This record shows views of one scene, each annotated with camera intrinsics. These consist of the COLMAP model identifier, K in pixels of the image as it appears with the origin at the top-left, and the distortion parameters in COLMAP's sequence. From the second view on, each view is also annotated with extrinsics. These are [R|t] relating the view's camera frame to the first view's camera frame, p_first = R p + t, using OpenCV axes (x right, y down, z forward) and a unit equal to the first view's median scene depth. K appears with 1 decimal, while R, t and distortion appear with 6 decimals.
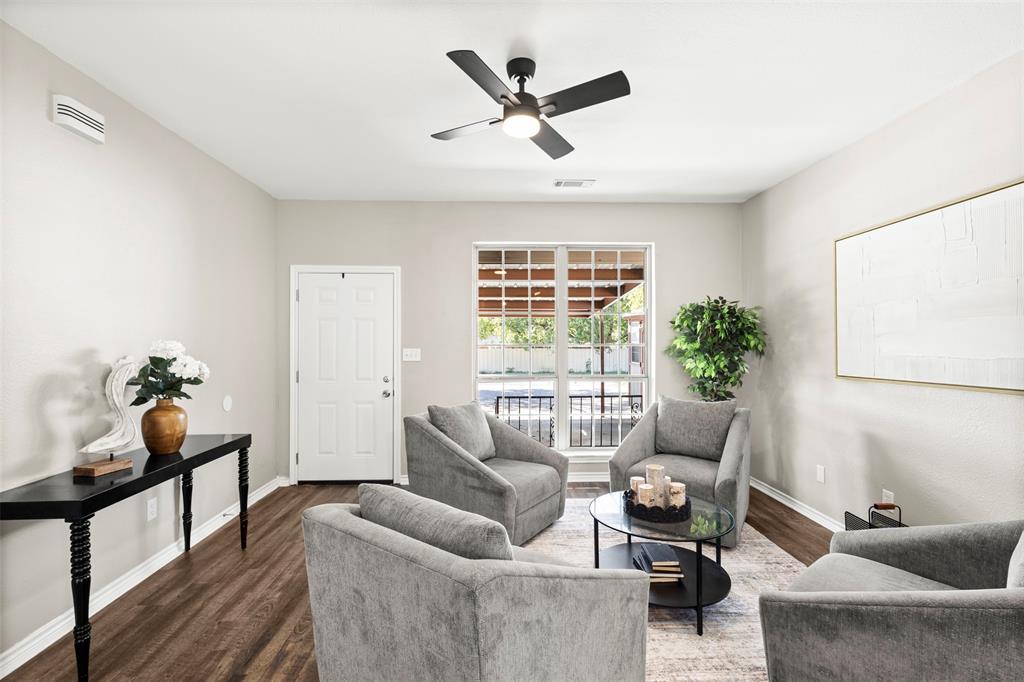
lens RADIAL K [[472.6, 0, 507.2], [0, 472.6, 336.7], [0, 0, 1]] dist [0.009885, -0.002514]
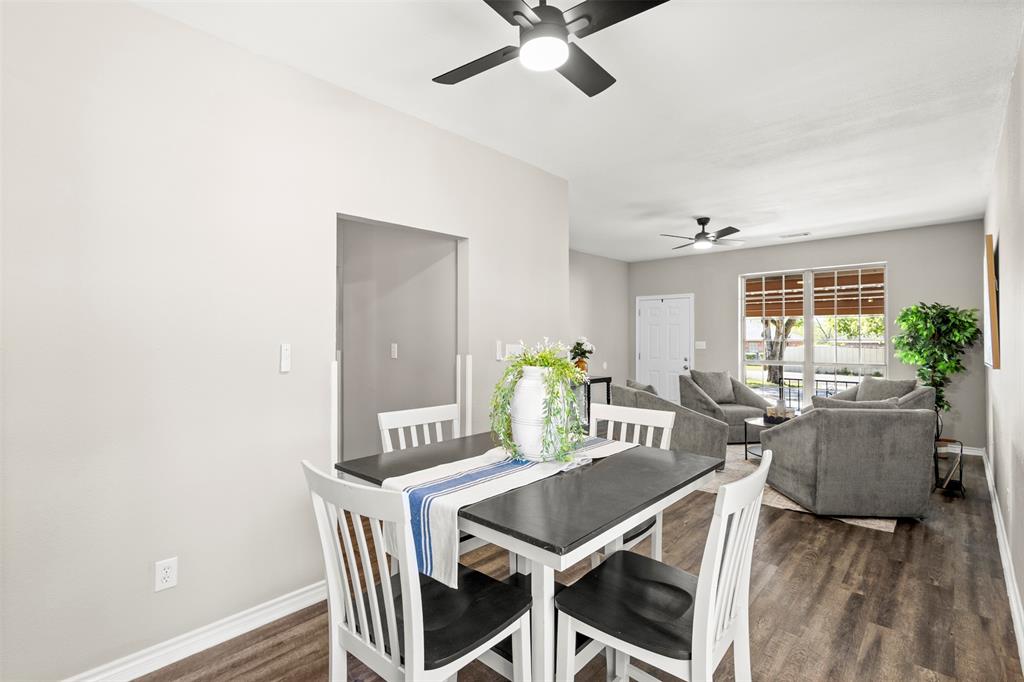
lens RADIAL K [[472.6, 0, 505.5], [0, 472.6, 335.0], [0, 0, 1]] dist [0.009885, -0.002514]
pose [[0.704411, -0.002623, -0.709787, 0.525728], [0.003482, 0.999994, -0.000239, -0.000724], [0.709784, -0.002303, 0.704416, -0.711300]]
